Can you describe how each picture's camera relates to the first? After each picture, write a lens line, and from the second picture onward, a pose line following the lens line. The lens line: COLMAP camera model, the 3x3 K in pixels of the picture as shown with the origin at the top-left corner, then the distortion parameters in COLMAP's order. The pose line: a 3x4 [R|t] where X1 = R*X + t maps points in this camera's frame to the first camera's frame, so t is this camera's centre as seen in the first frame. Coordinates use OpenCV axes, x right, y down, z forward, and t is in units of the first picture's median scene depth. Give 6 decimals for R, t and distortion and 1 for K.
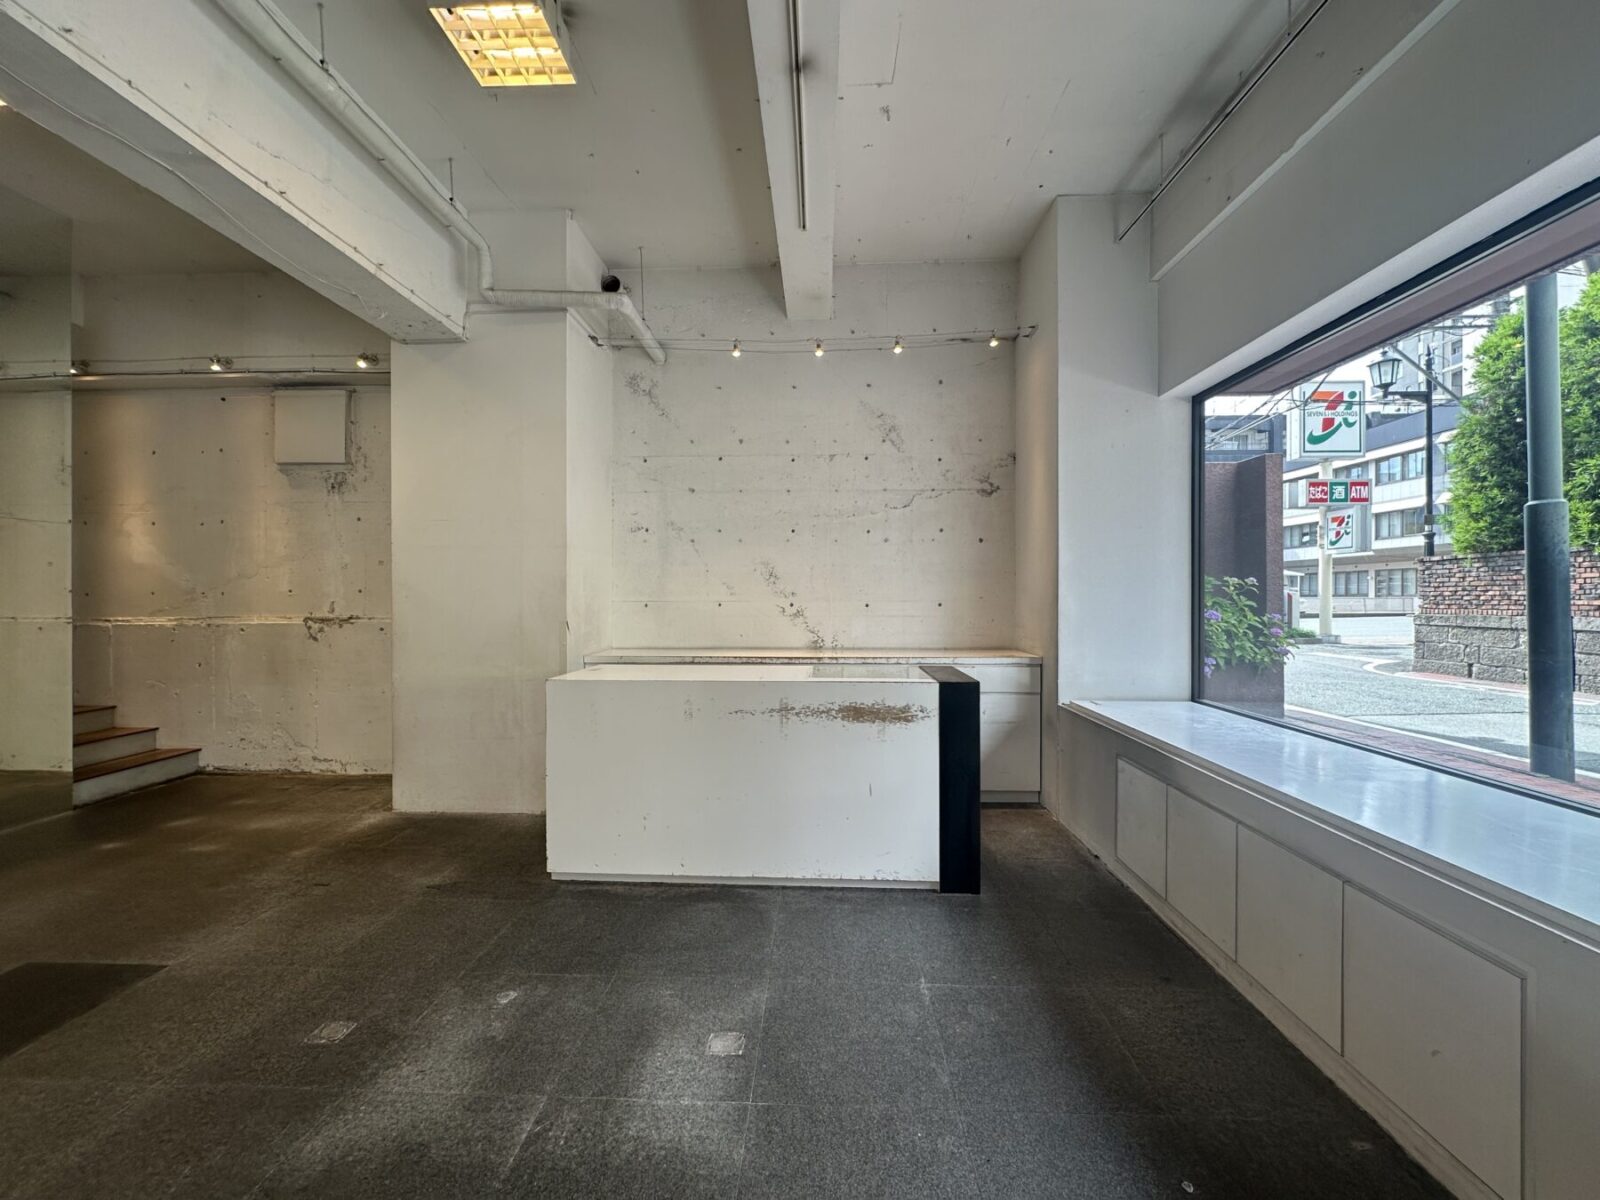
lens RADIAL K [[638.2, 0, 799.2], [0, 638.2, 599.0], [0, 0, 1]] dist [-0.001902, 0.000689]
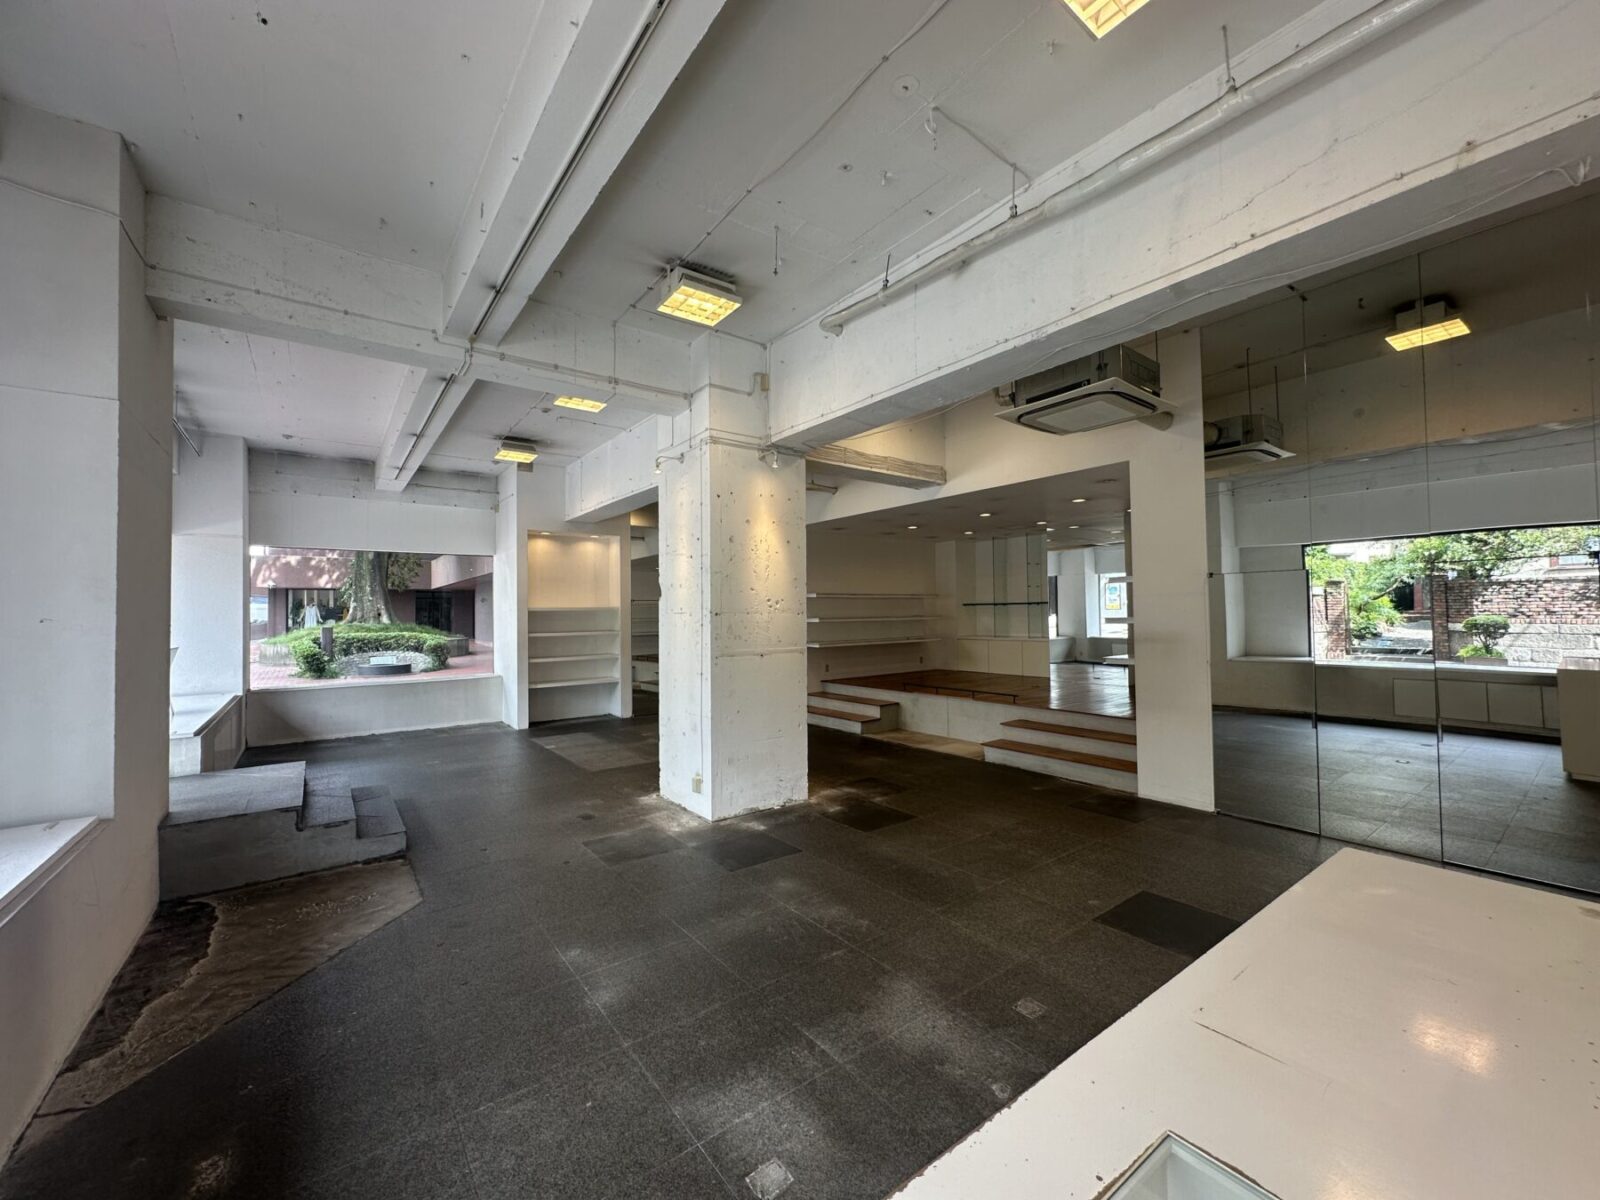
lens RADIAL K [[638.2, 0, 799.2], [0, 638.2, 599.3], [0, 0, 1]] dist [-0.001902, 0.000689]
pose [[-0.774012, -0.002796, -0.633165, 0.174217], [0.013998, 0.999670, -0.021526, -0.044323], [0.633016, -0.025524, -0.773718, 0.708507]]
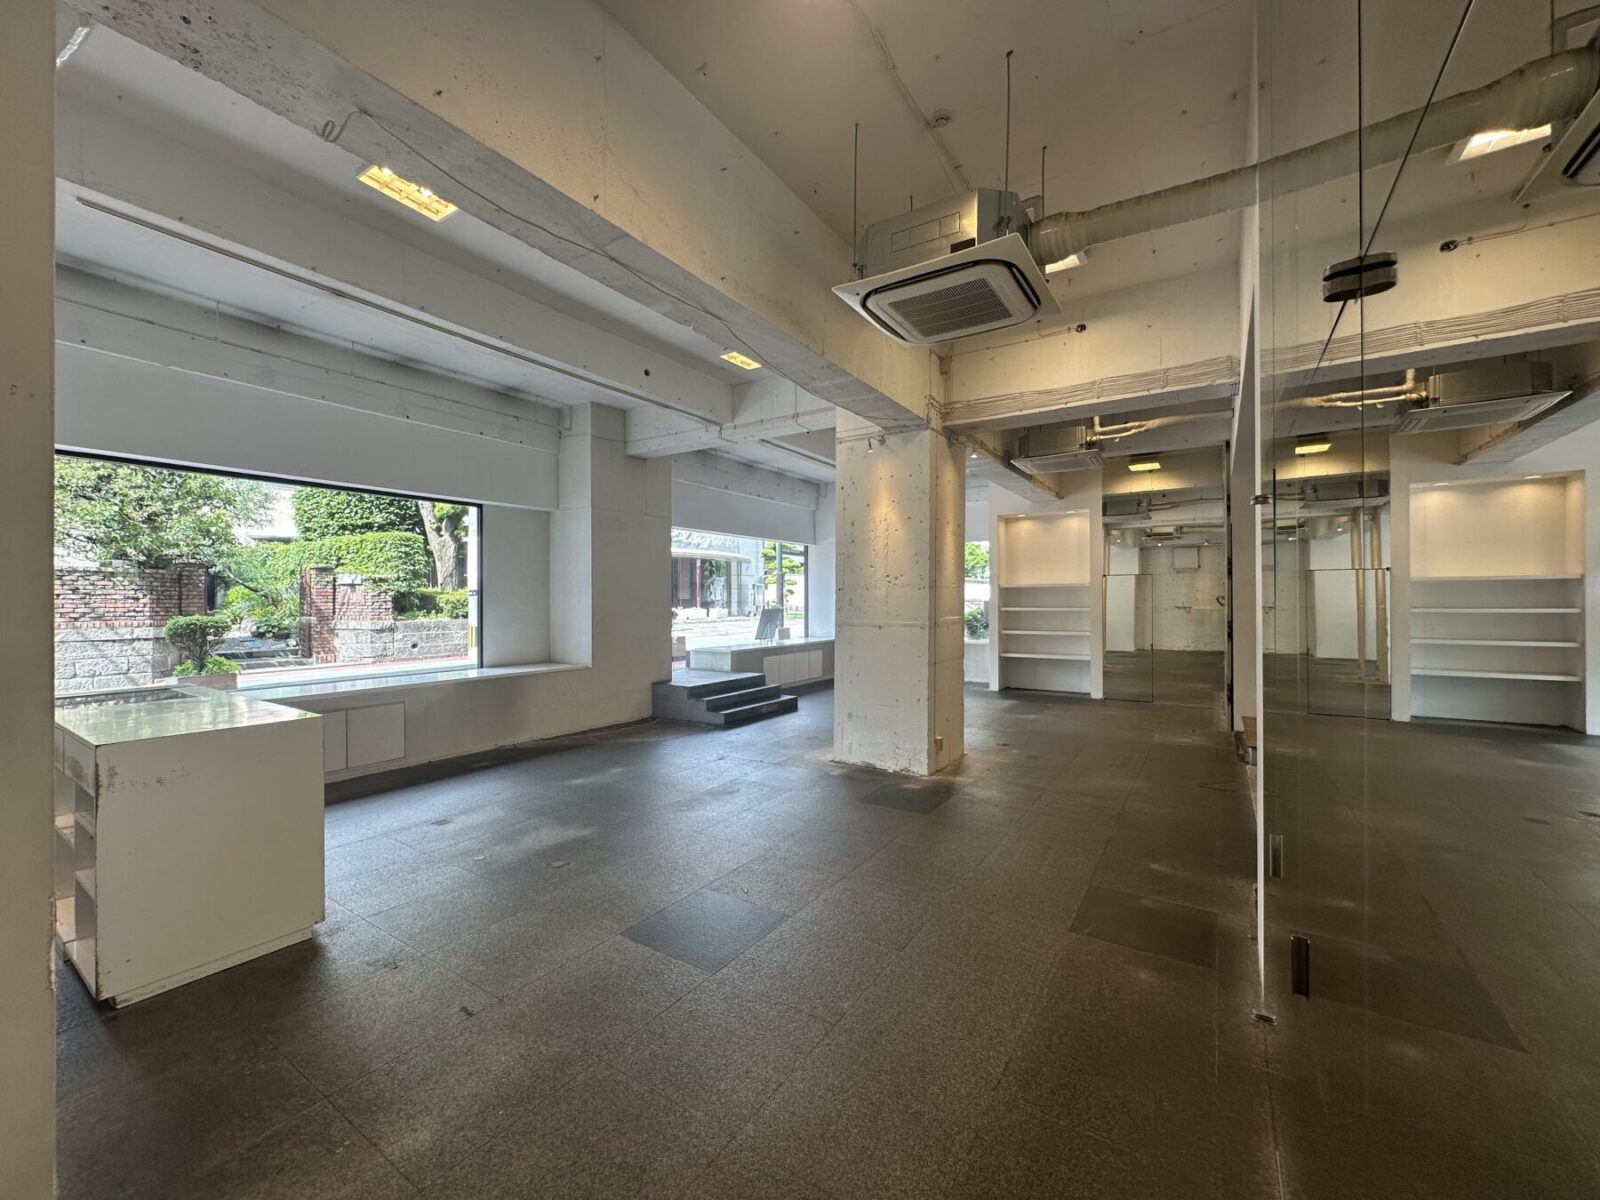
lens RADIAL K [[638.2, 0, 799.2], [0, 638.2, 600.7], [0, 0, 1]] dist [-0.001902, 0.000689]
pose [[-0.856995, 0.004779, 0.515302, -0.931420], [0.006501, 0.999978, 0.001538, -0.025161], [-0.515283, 0.004667, -0.857007, 0.907033]]
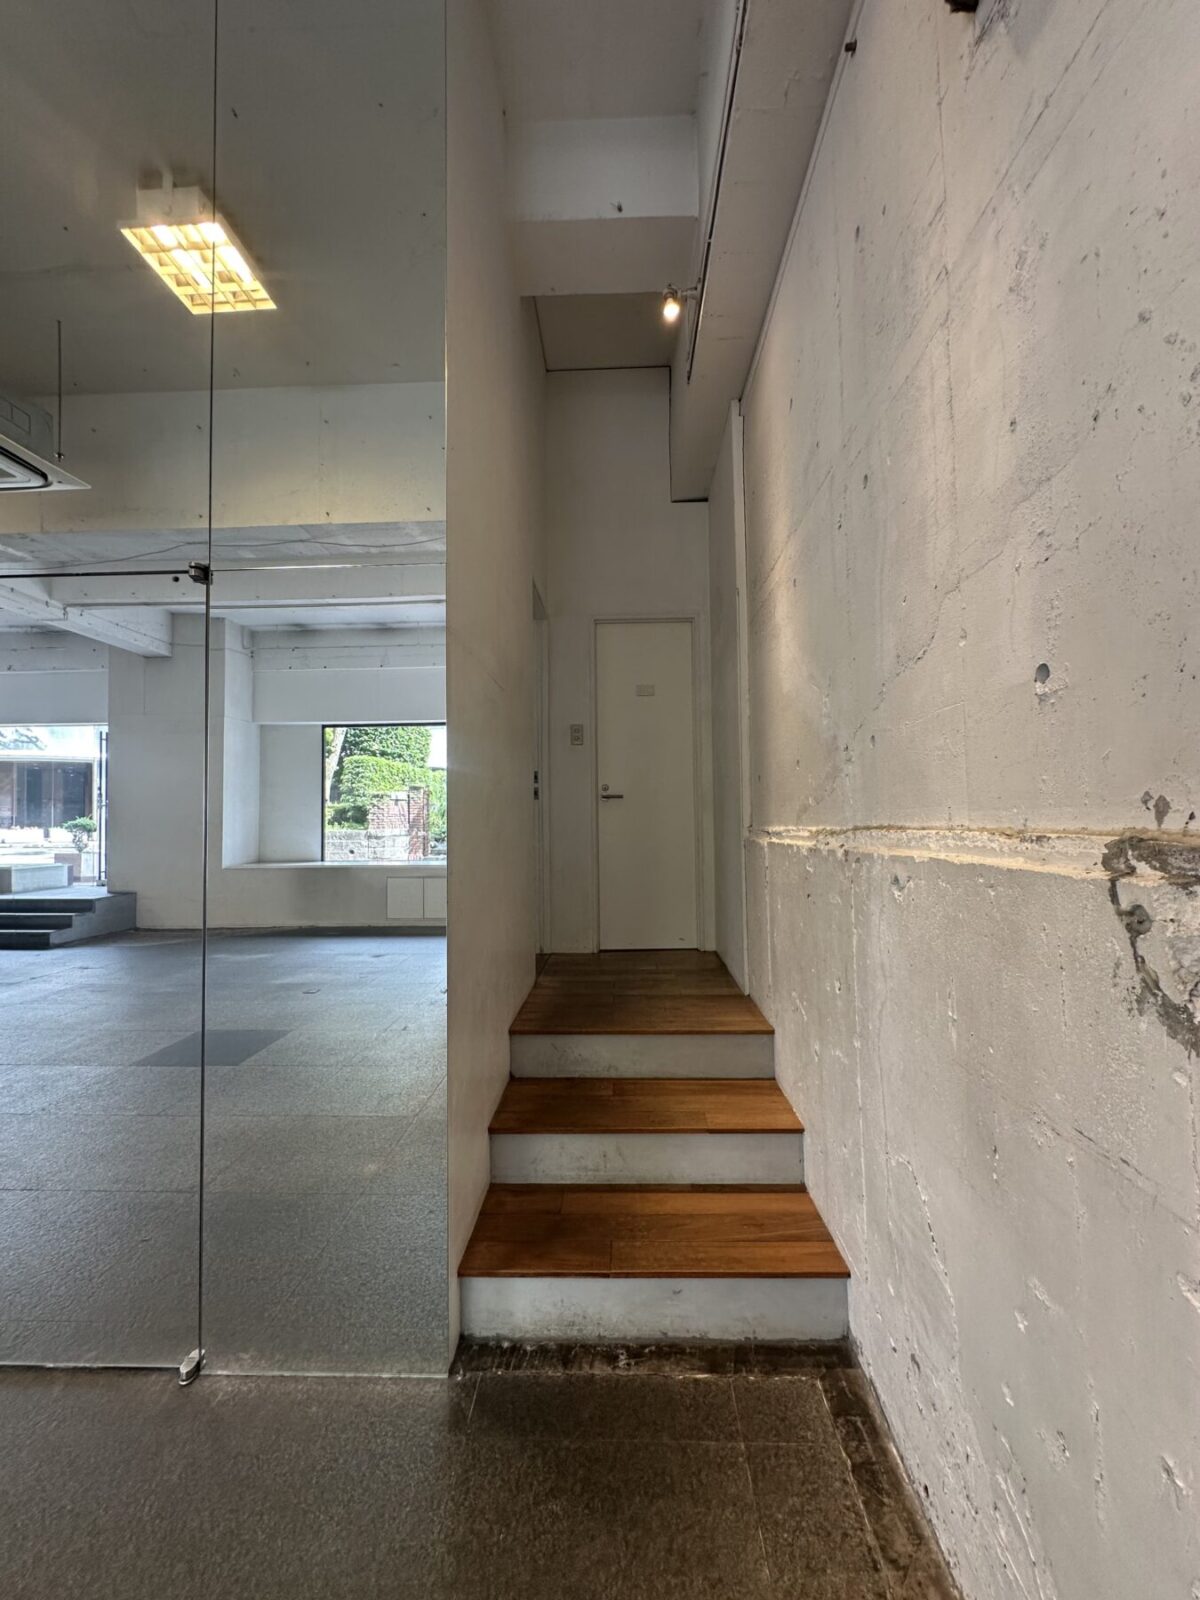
lens RADIAL K [[638.2, 0, 607.8], [0, 638.2, 808.3], [0, 0, 1]] dist [-0.001902, 0.000689]
pose [[-0.012148, -0.021627, -0.999692, -0.656043], [0.015717, 0.999638, -0.021817, 0.024666], [0.999803, -0.015977, -0.011804, 0.918478]]
